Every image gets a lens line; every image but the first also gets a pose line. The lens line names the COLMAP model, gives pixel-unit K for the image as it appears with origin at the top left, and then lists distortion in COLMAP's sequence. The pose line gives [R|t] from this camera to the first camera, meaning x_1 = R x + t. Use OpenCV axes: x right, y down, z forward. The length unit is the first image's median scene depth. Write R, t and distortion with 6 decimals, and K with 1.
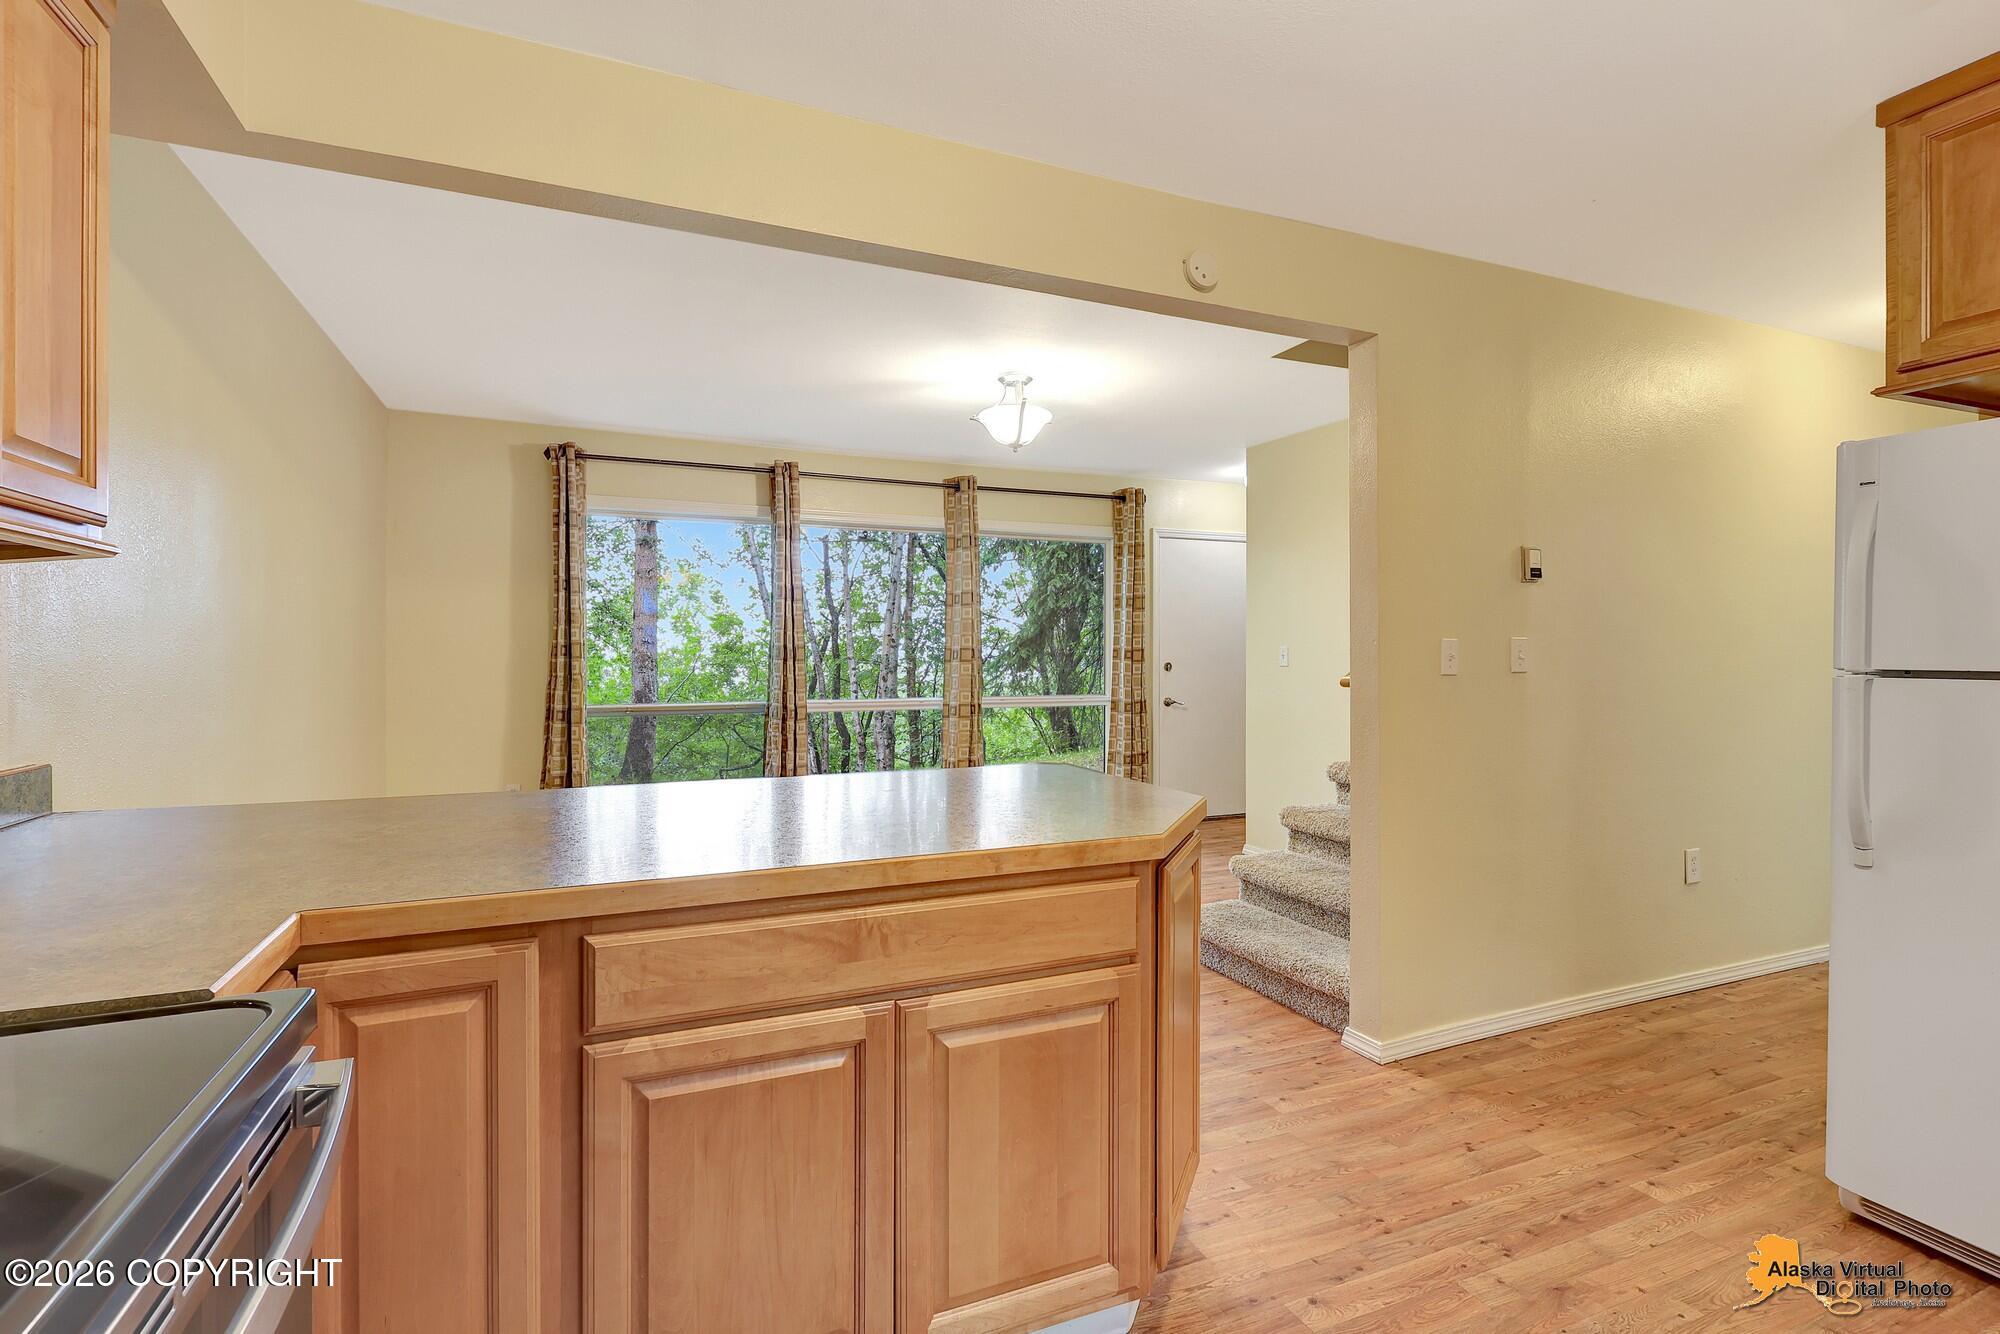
lens RADIAL K [[948.5, 0, 991.6], [0, 948.5, 660.5], [0, 0, 1]] dist [-0.001174, -0.000122]
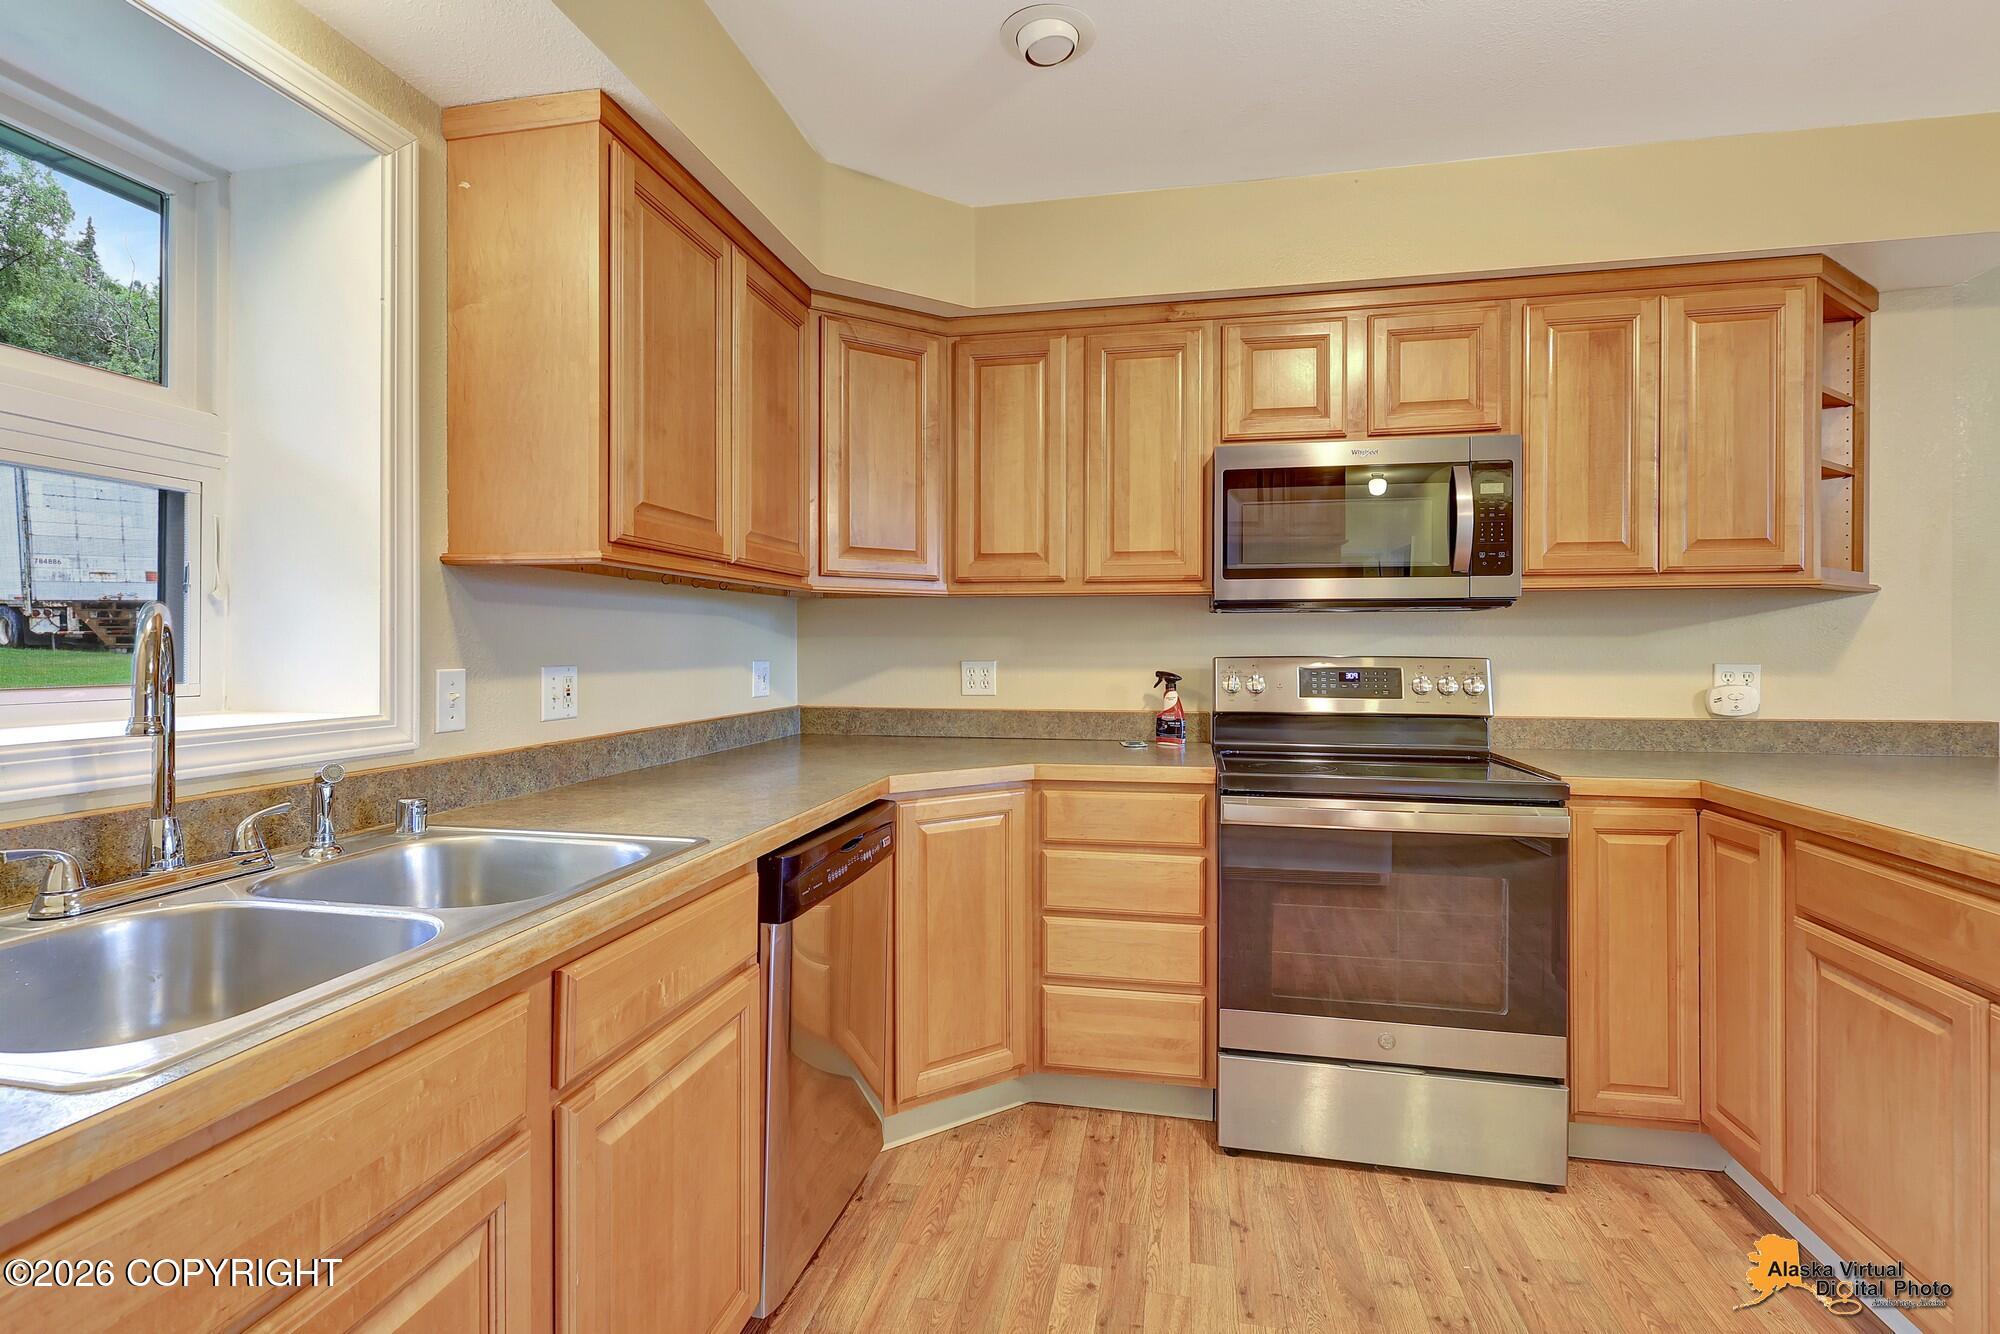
lens RADIAL K [[937.1, 0, 995.2], [0, 937.1, 647.6], [0, 0, 1]] dist [-0.001480, 0.000471]
pose [[-0.568993, 0.000204, -0.822343, 0.346576], [-0.005992, 0.999972, 0.004394, 0.000575], [0.822321, 0.007428, -0.568976, 0.197036]]
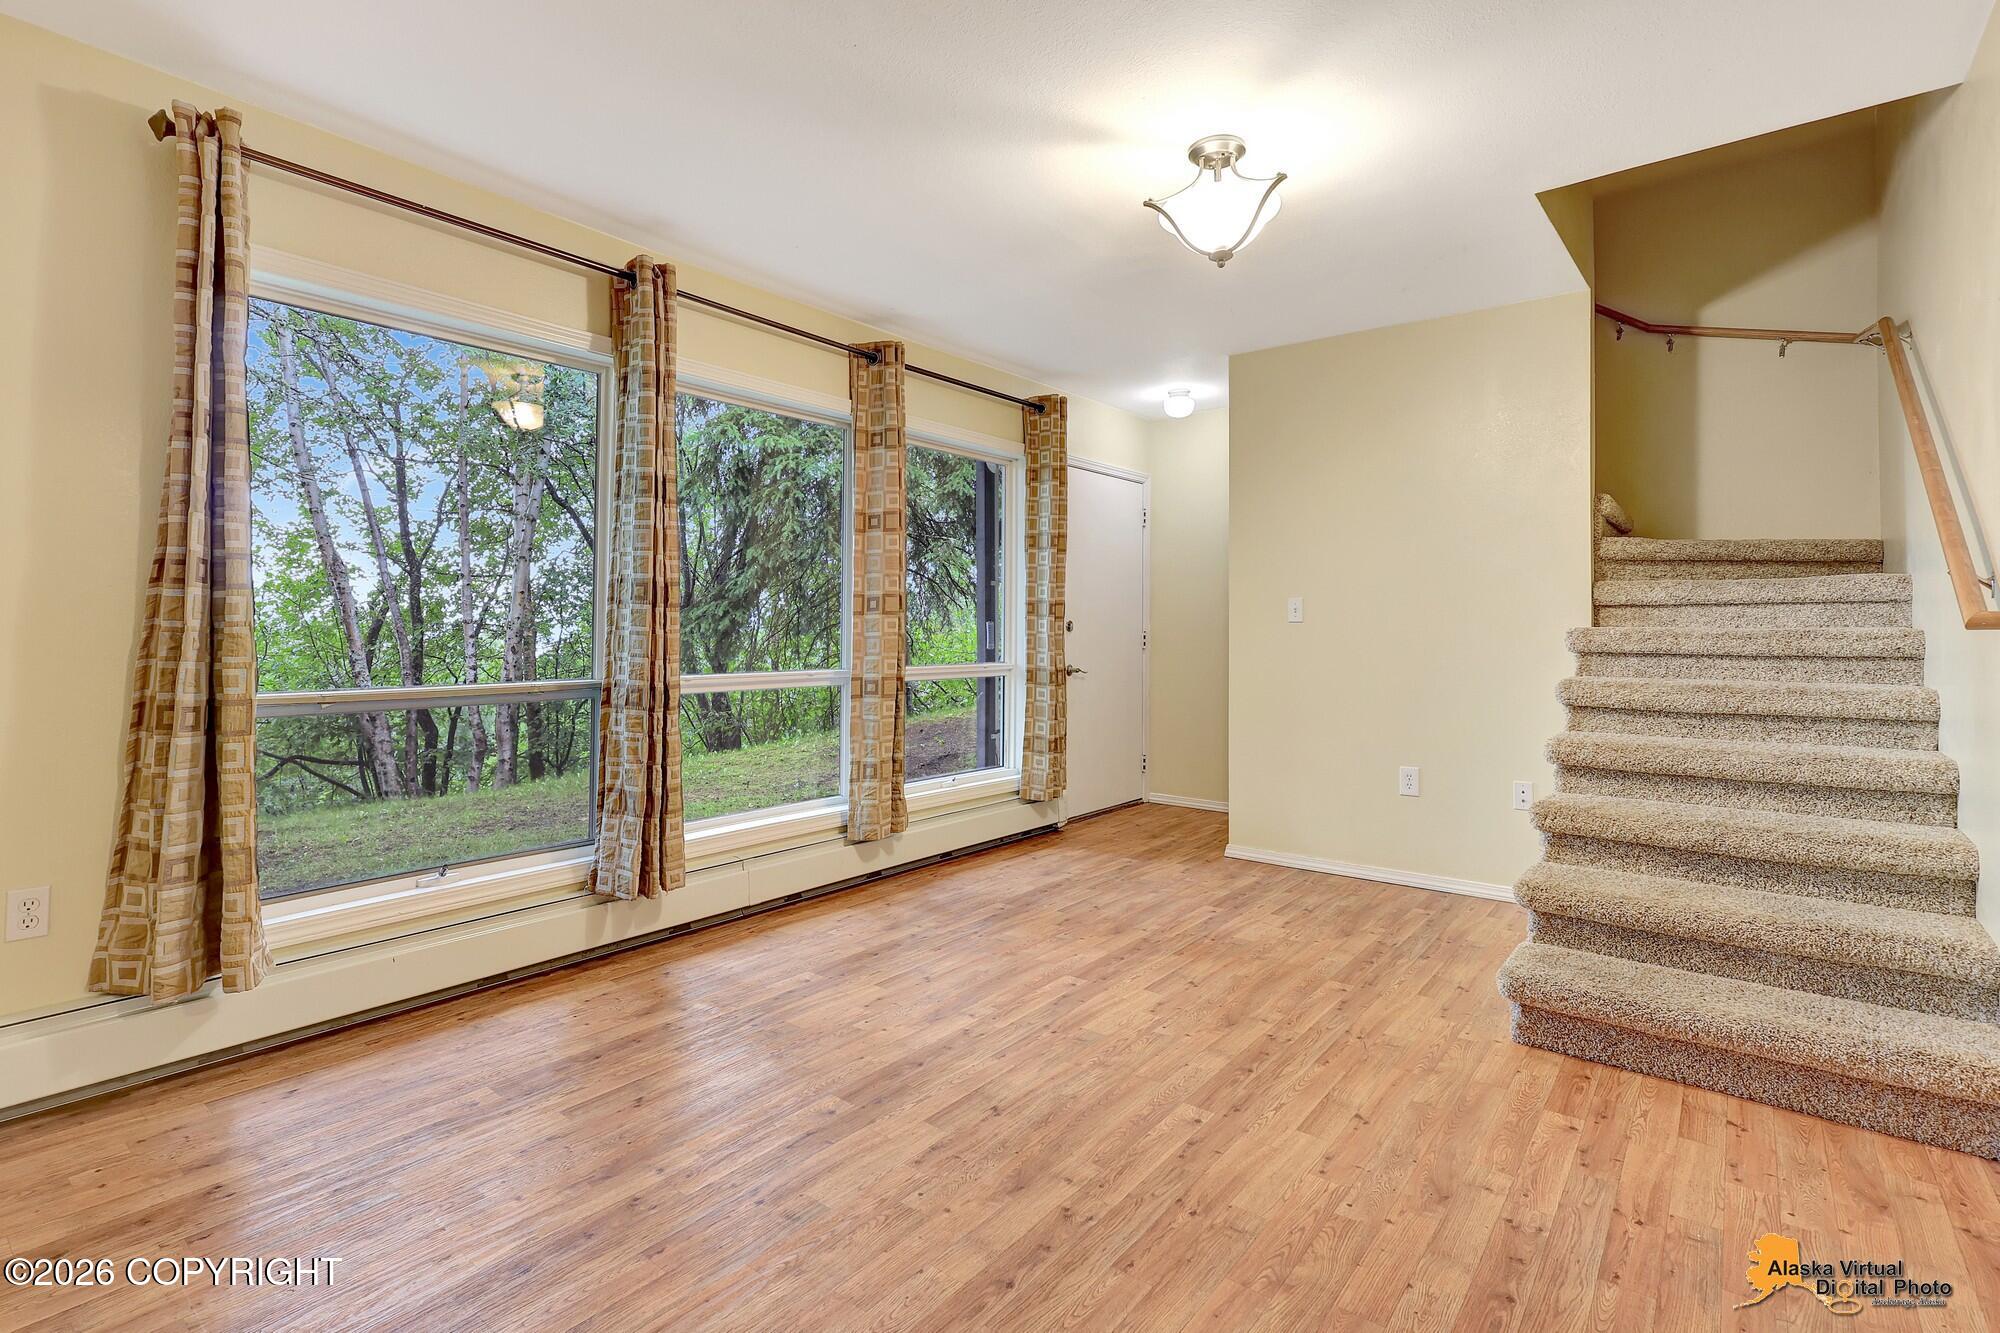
lens RADIAL K [[947.4, 0, 986.7], [0, 947.4, 612.9], [0, 0, 1]] dist [0.002845, 0.000527]
pose [[0.884526, 0.011921, 0.466339, -0.328489], [-0.000857, 0.999713, -0.023930, 0.019251], [-0.466490, 0.020767, 0.884282, 0.429488]]
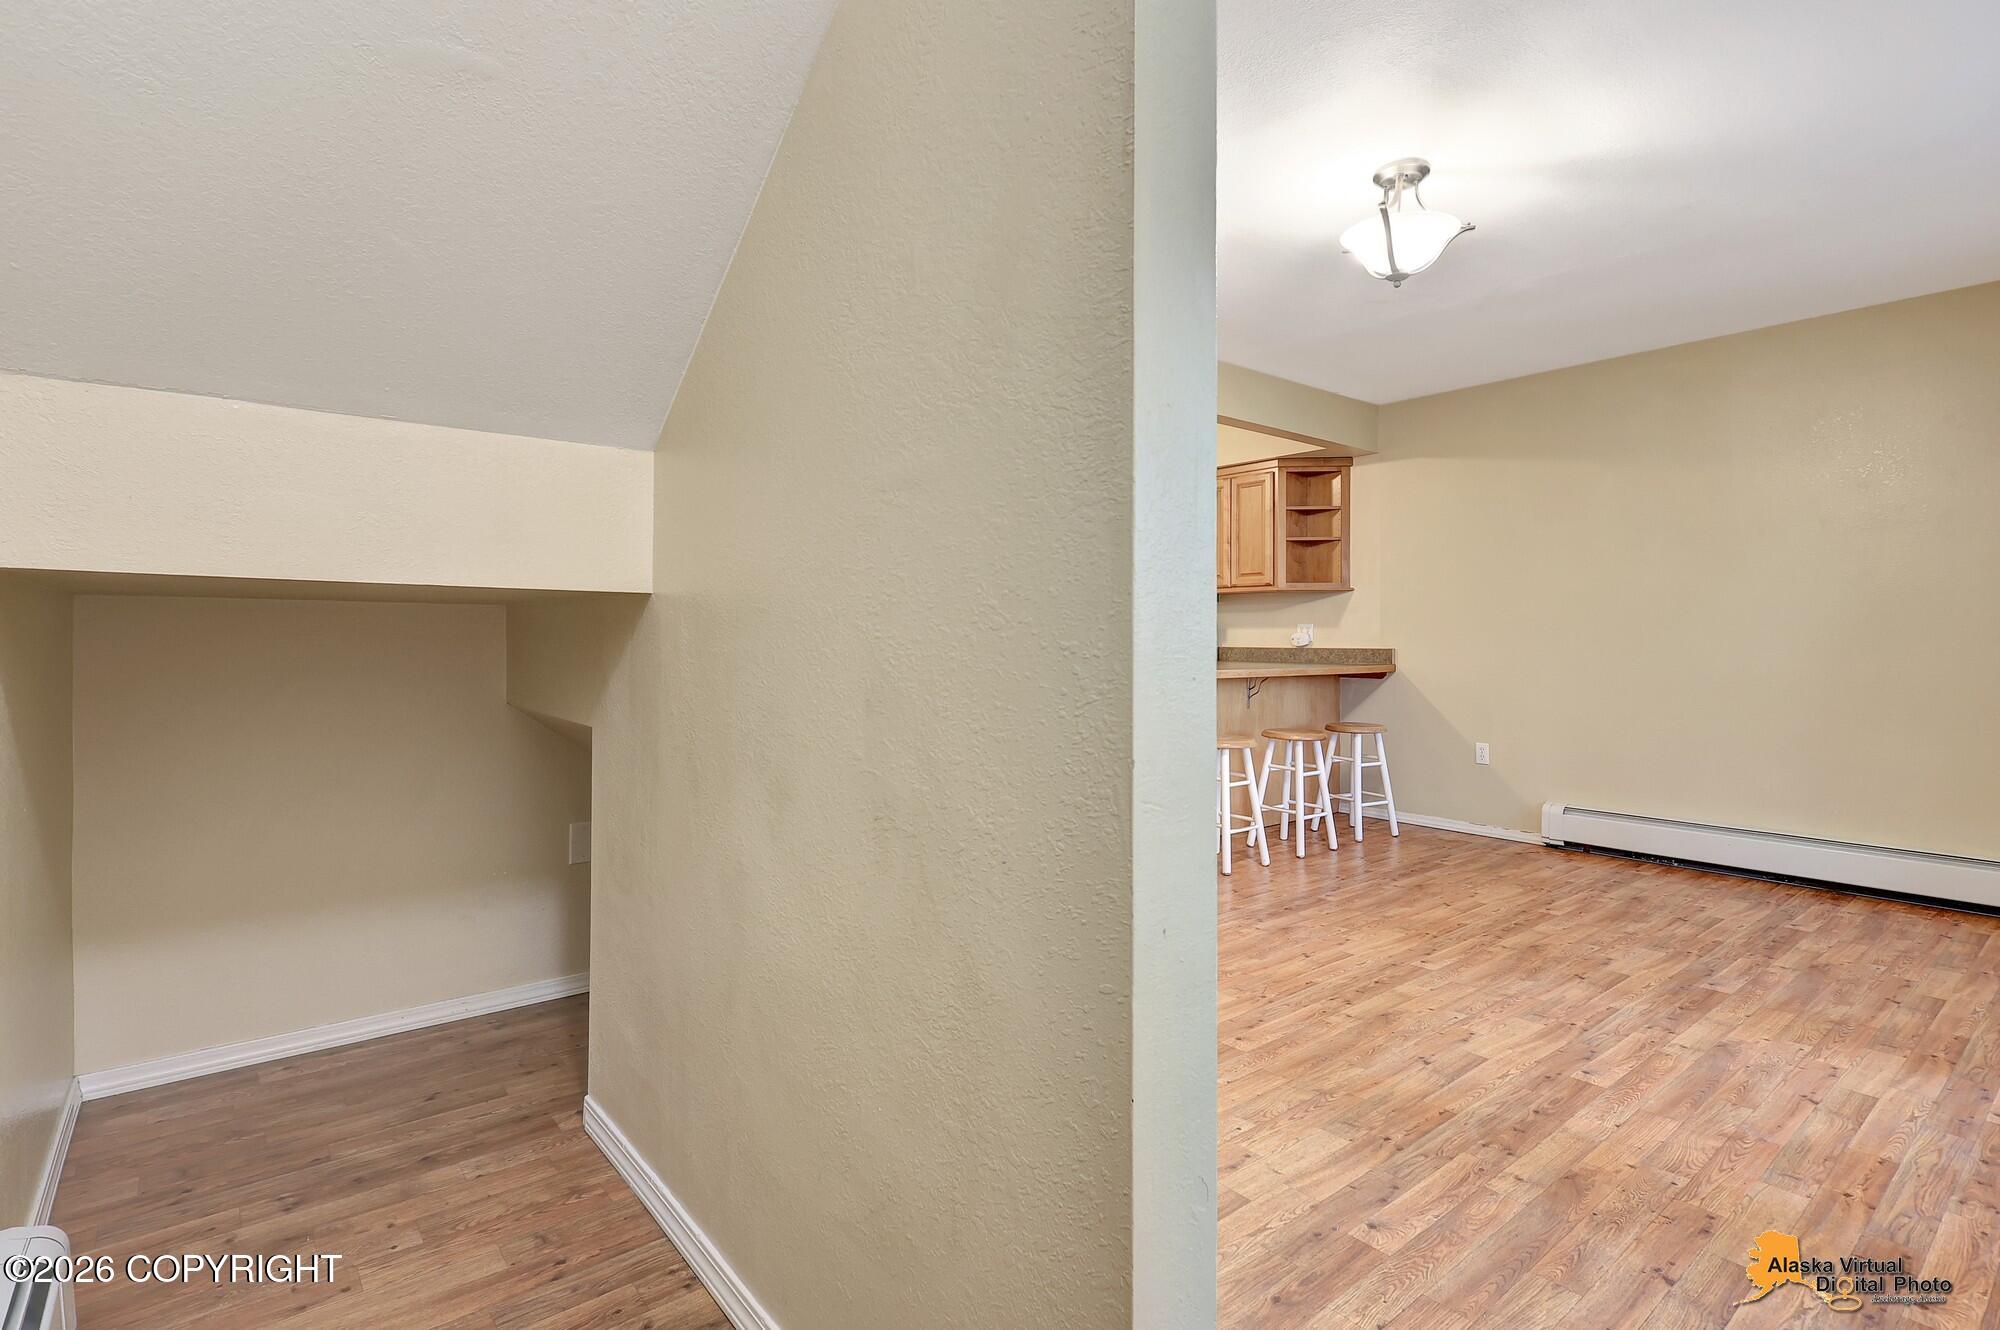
lens RADIAL K [[972.6, 0, 991.0], [0, 972.6, 629.6], [0, 0, 1]] dist [0.001550, -0.000124]
pose [[-0.963299, -0.004393, -0.268395, 0.396241], [-0.004591, 0.999989, 0.000110, 0.018524], [0.268392, 0.001338, -0.963309, 1.297985]]
